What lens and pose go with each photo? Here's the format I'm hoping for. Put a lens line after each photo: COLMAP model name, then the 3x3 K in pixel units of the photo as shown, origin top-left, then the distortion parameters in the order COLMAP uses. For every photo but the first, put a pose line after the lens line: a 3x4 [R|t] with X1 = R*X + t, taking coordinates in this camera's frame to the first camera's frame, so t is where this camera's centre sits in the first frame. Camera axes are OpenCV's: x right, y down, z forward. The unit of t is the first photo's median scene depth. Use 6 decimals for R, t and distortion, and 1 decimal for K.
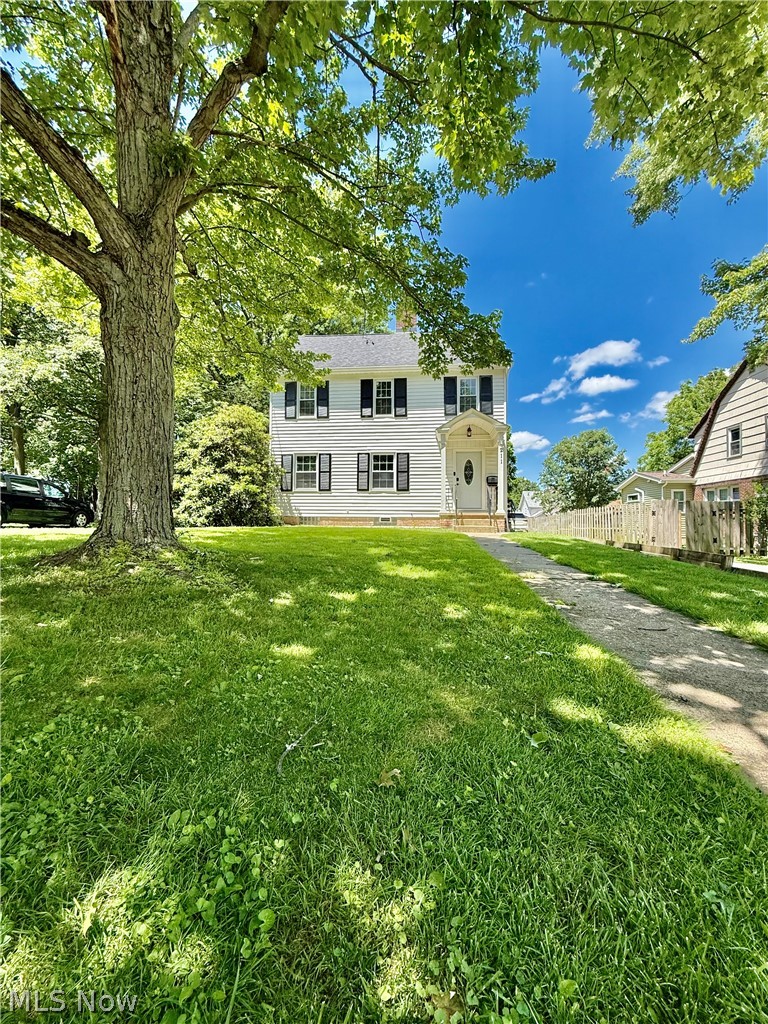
lens RADIAL K [[405.8, 0, 383.7], [0, 405.8, 516.5], [0, 0, 1]] dist [0.006312, 0.000991]
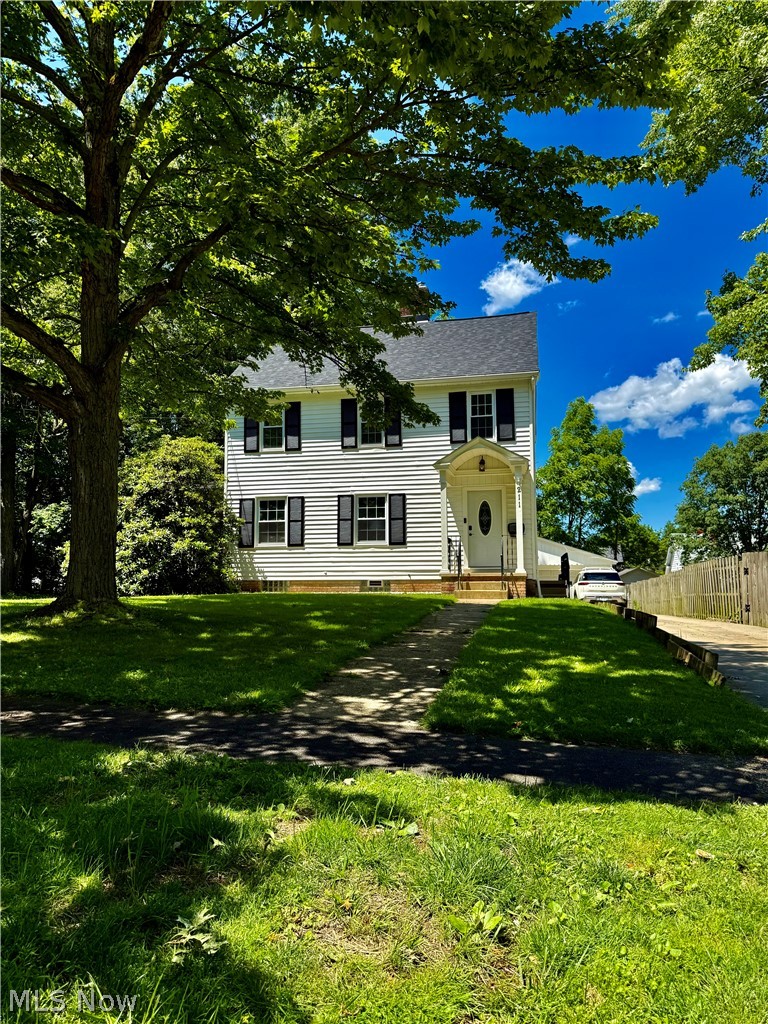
lens RADIAL K [[725.7, 0, 385.3], [0, 725.7, 517.0], [0, 0, 1]] dist [0.085544, -0.008091]
pose [[0.995636, -0.021306, -0.090860, 0.149004], [0.013325, 0.996070, -0.087563, 0.003202], [0.092369, 0.085970, 0.992007, -0.337615]]
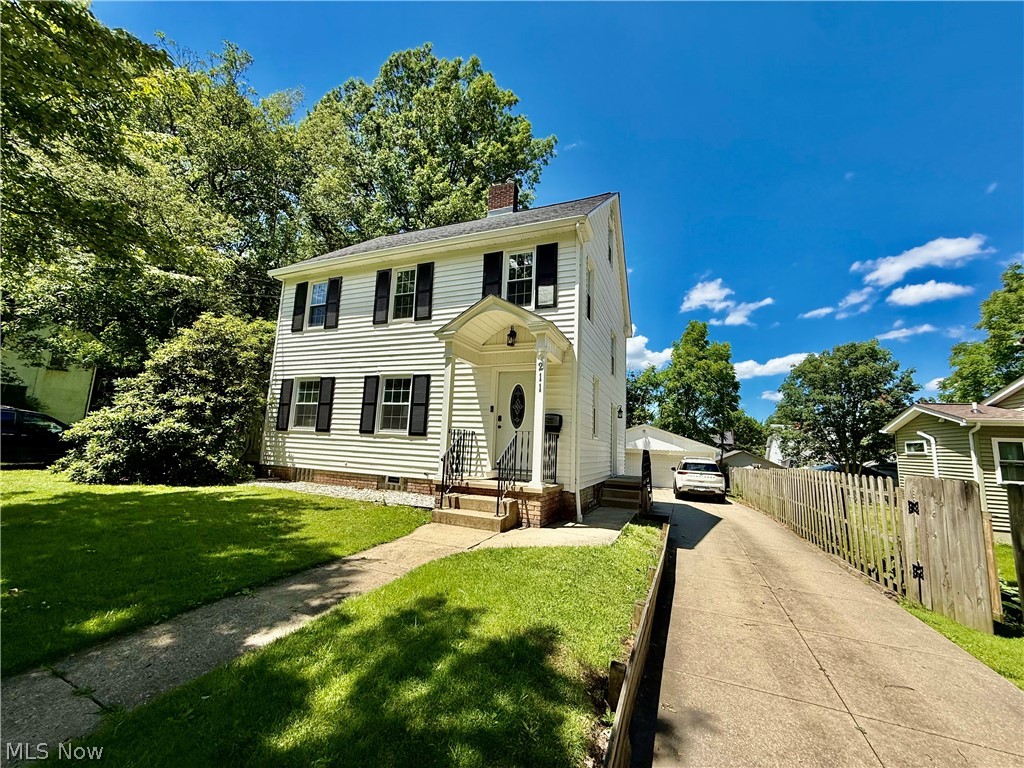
lens RADIAL K [[405.8, 0, 512.9], [0, 405.8, 392.2], [0, 0, 1]] dist [0.006312, 0.000991]
pose [[0.959833, -0.001504, -0.280569, 0.367483], [-0.033176, 0.992362, -0.118813, -0.060125], [0.278605, 0.123349, 0.952452, 0.443230]]
